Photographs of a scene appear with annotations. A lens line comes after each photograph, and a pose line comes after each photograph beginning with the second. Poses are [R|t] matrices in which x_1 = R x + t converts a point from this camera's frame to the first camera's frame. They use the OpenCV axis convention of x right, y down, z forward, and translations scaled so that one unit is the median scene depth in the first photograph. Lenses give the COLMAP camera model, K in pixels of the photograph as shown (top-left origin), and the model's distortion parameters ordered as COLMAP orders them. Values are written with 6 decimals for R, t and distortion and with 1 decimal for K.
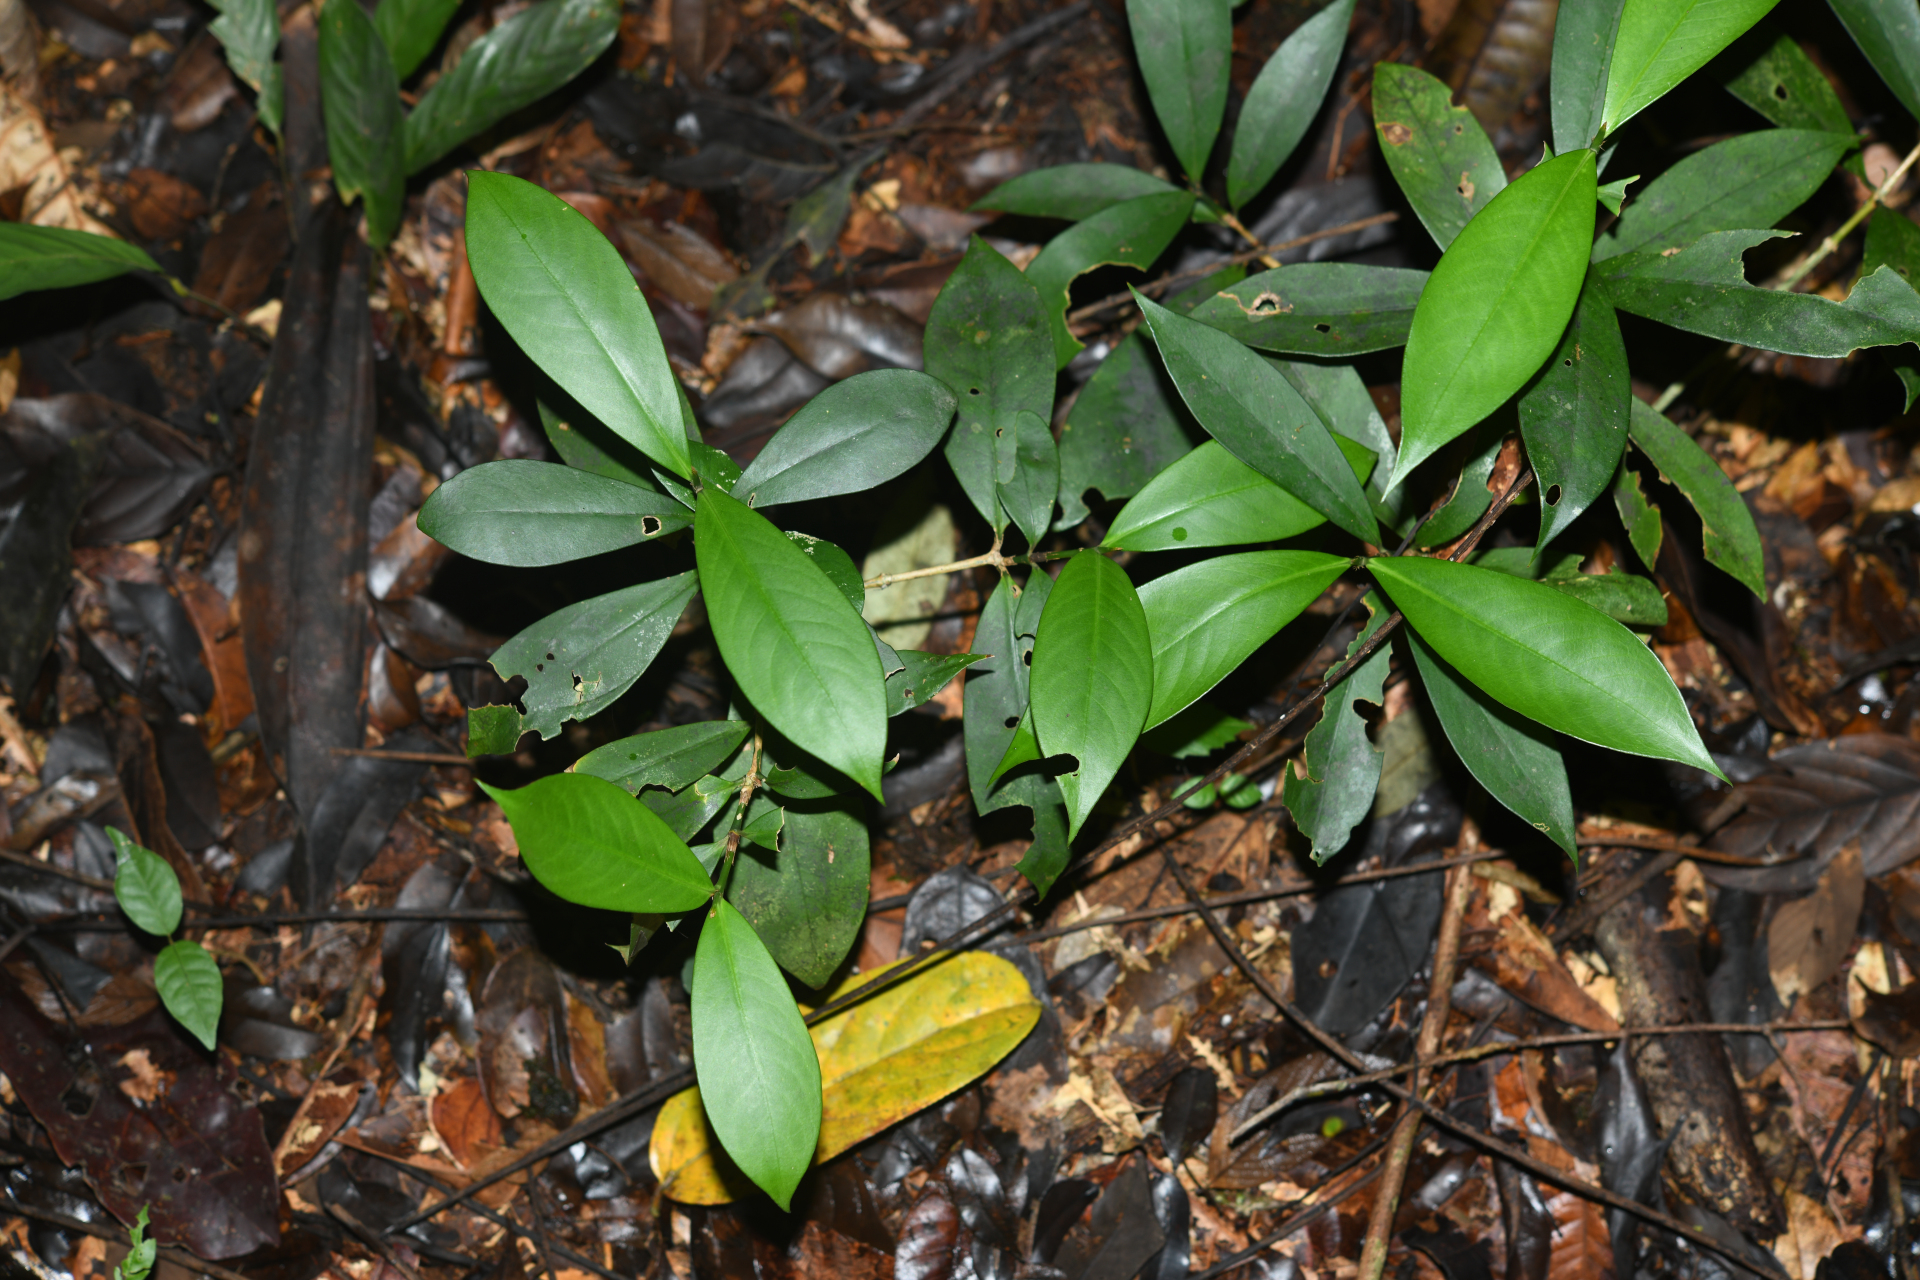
lens RADIAL K [[3251.1, 0, 961.4], [0, 3251.1, 651.0], [0, 0, 1]] dist [0.041418, 0.000000]
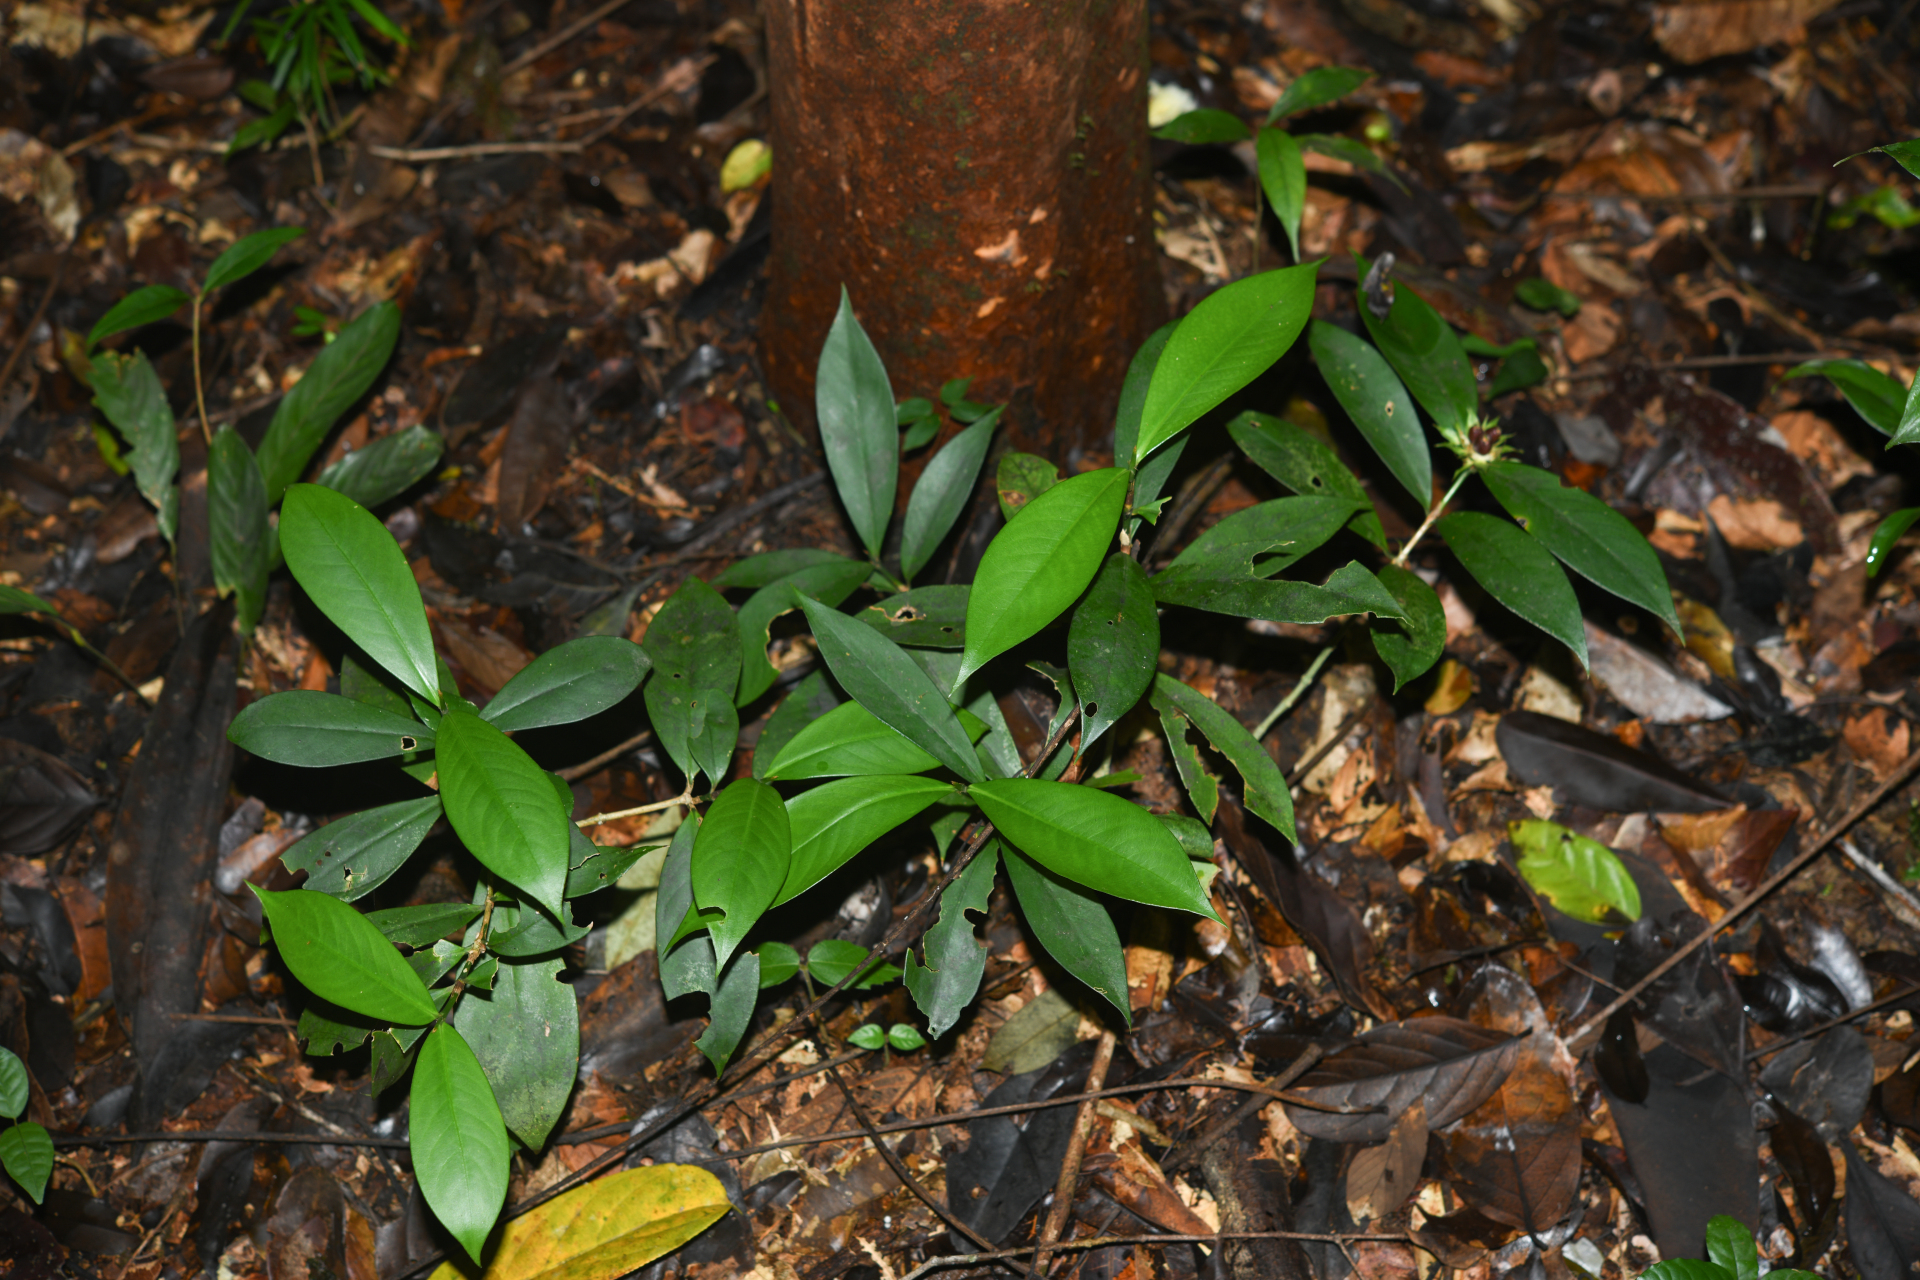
lens RADIAL K [[3251.1, 0, 962.0], [0, 3251.1, 628.8], [0, 0, 1]] dist [0.041418, 0.000000]
pose [[0.999886, 0.010518, -0.010827, 0.117552], [-0.013117, 0.960357, -0.278463, 0.233988], [0.007469, 0.278573, 0.960386, -0.217032]]
